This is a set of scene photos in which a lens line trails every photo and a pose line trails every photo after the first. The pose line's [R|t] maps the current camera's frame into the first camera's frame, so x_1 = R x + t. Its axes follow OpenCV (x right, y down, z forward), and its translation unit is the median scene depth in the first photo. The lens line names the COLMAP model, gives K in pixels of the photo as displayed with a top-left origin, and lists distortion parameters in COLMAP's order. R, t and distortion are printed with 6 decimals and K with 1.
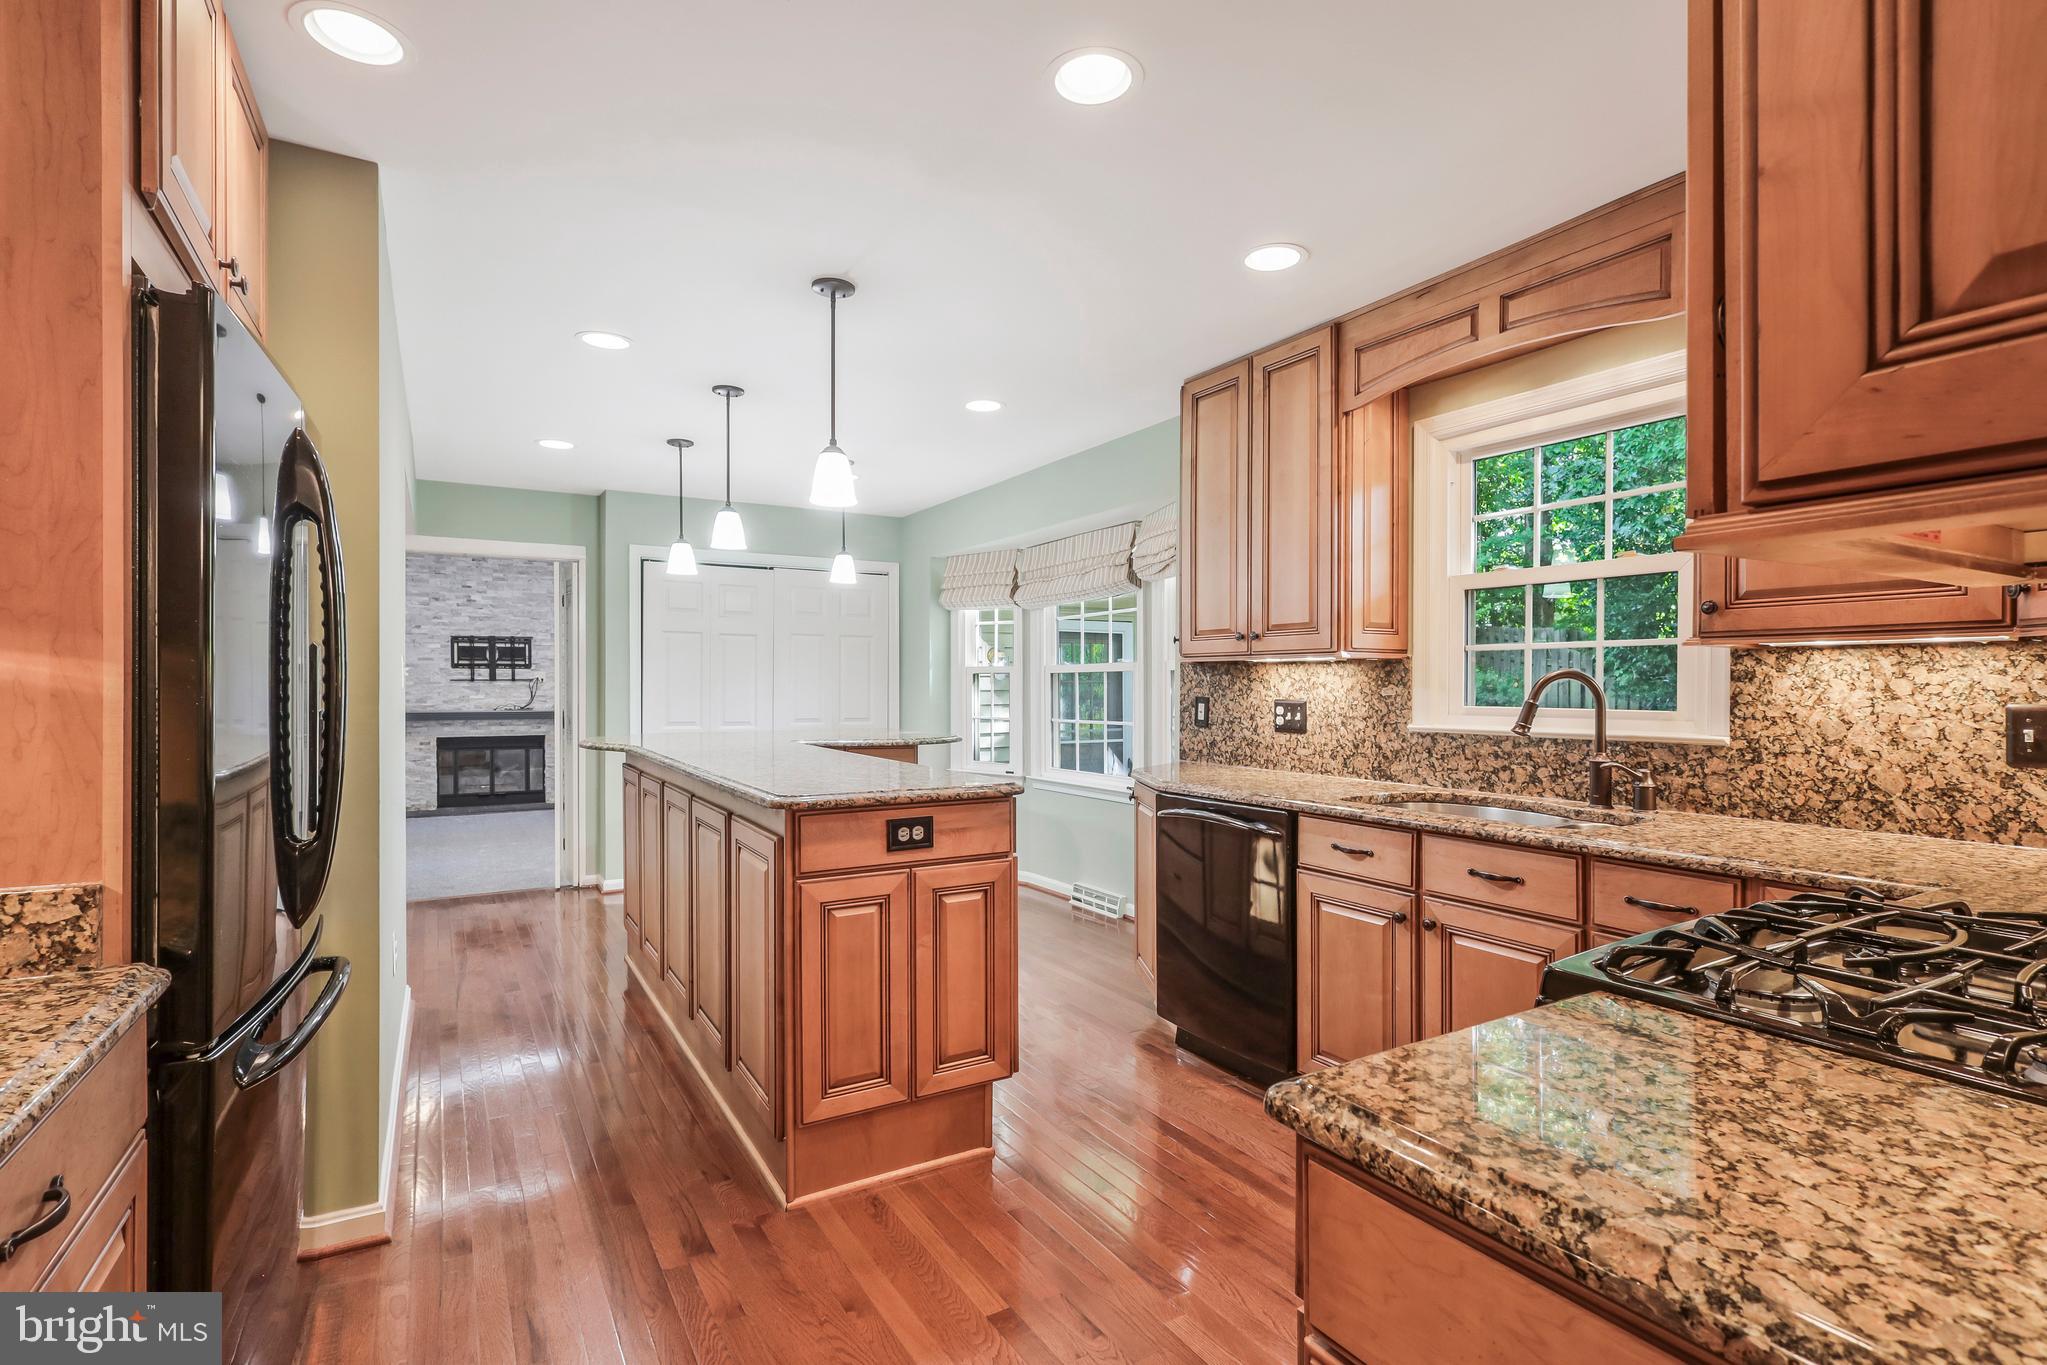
lens RADIAL K [[954.0, 0, 1024.4], [0, 954.0, 685.3], [0, 0, 1]] dist [0.001511, 0.000179]
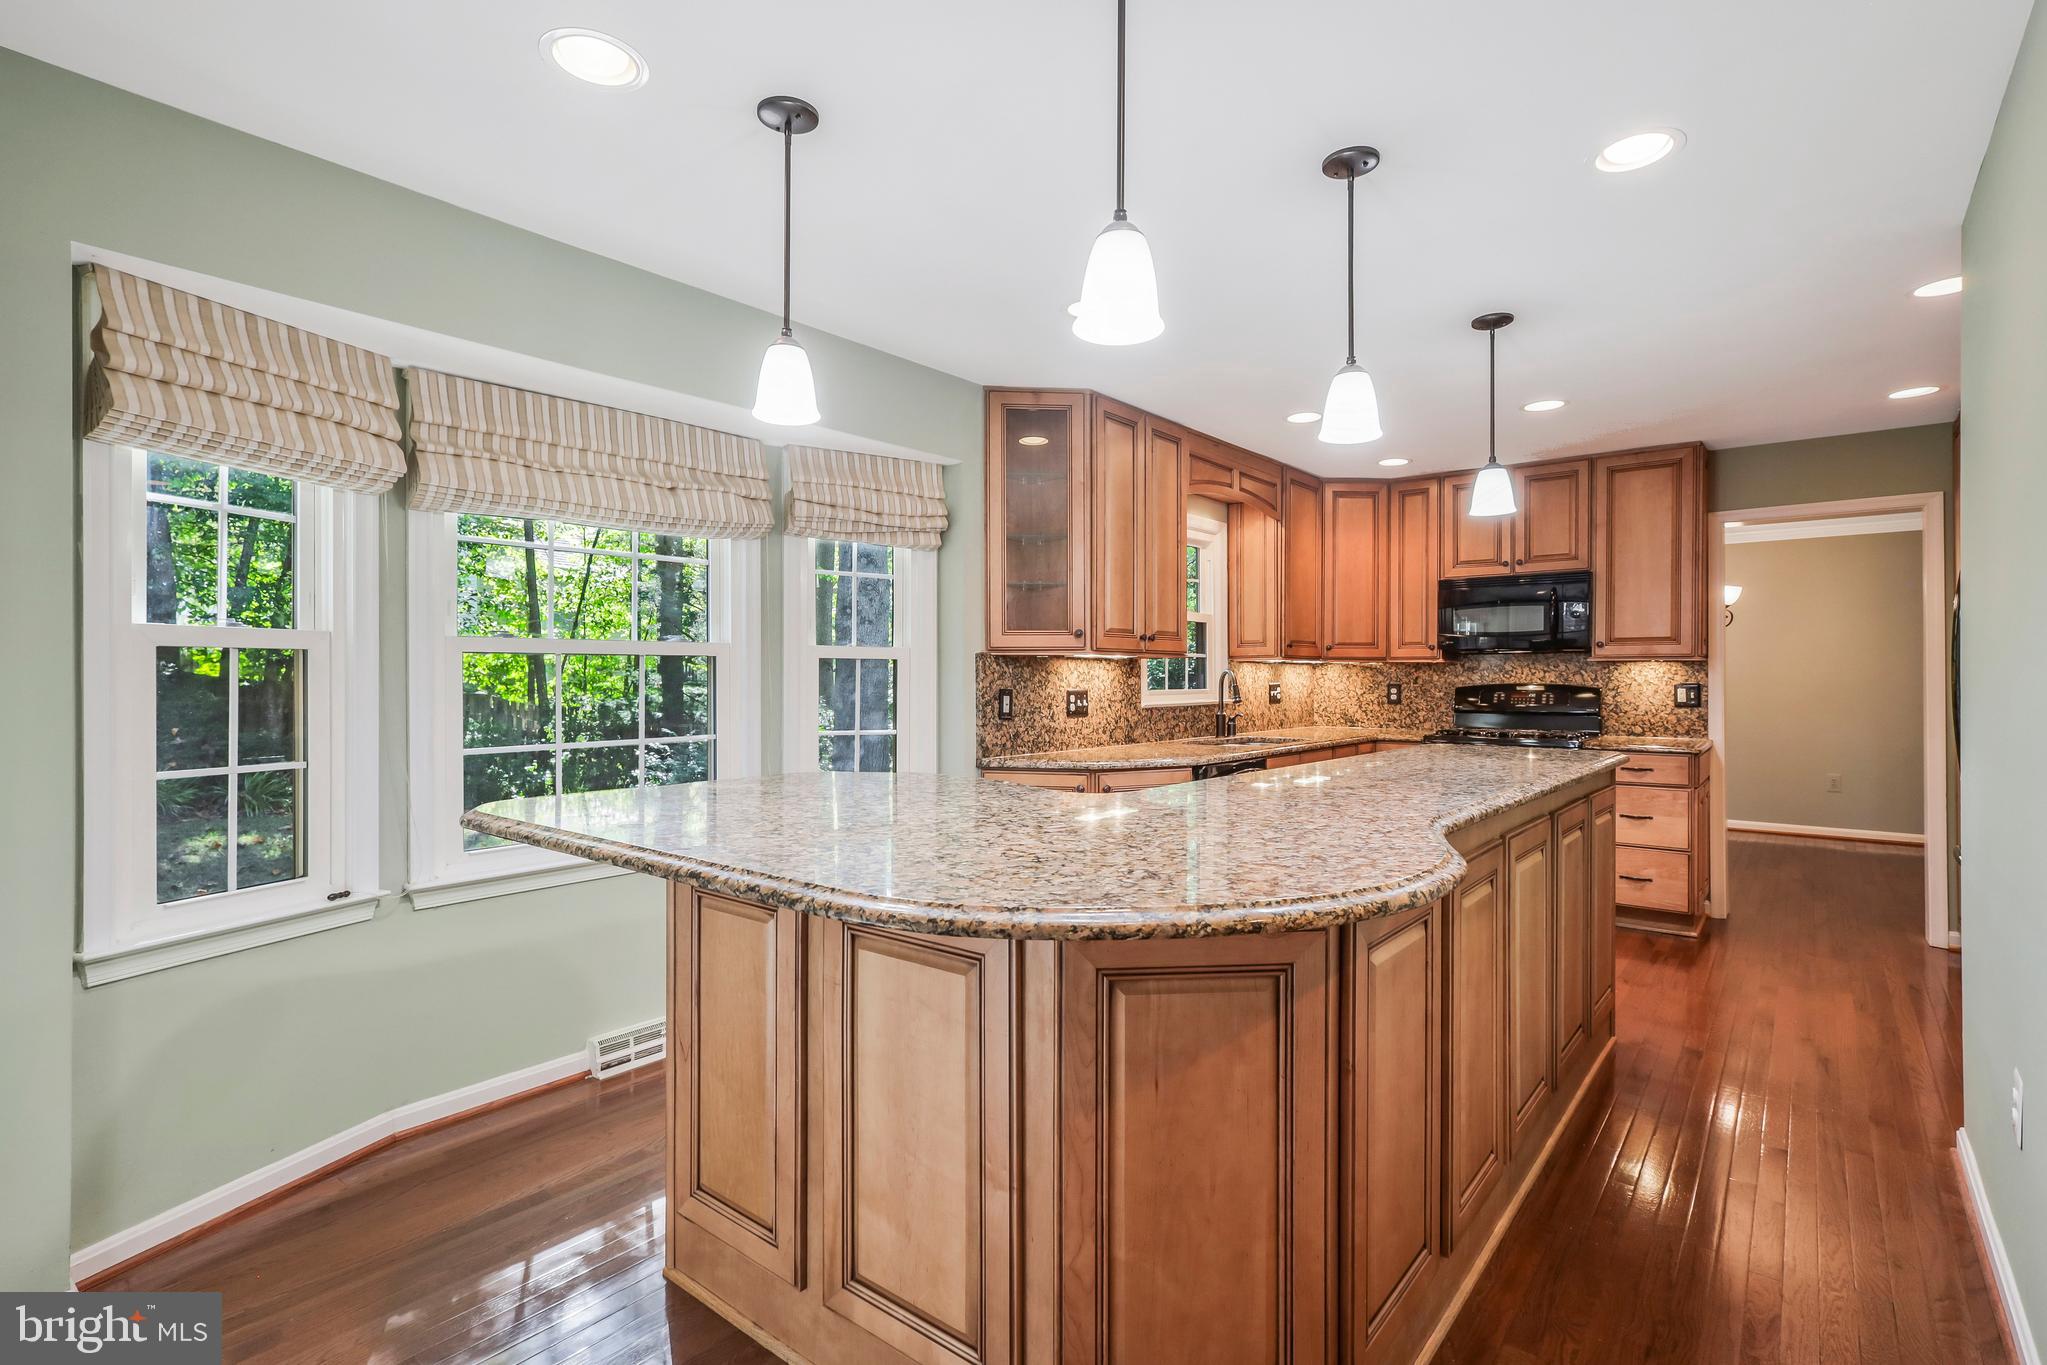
lens RADIAL K [[965.0, 0, 1019.9], [0, 965.0, 678.5], [0, 0, 1]] dist [-0.003809, -0.000317]
pose [[-0.338401, -0.006638, 0.940979, -0.370721], [-0.003504, 0.999977, 0.005794, -0.002340], [-0.940995, -0.001337, -0.338417, 0.654786]]
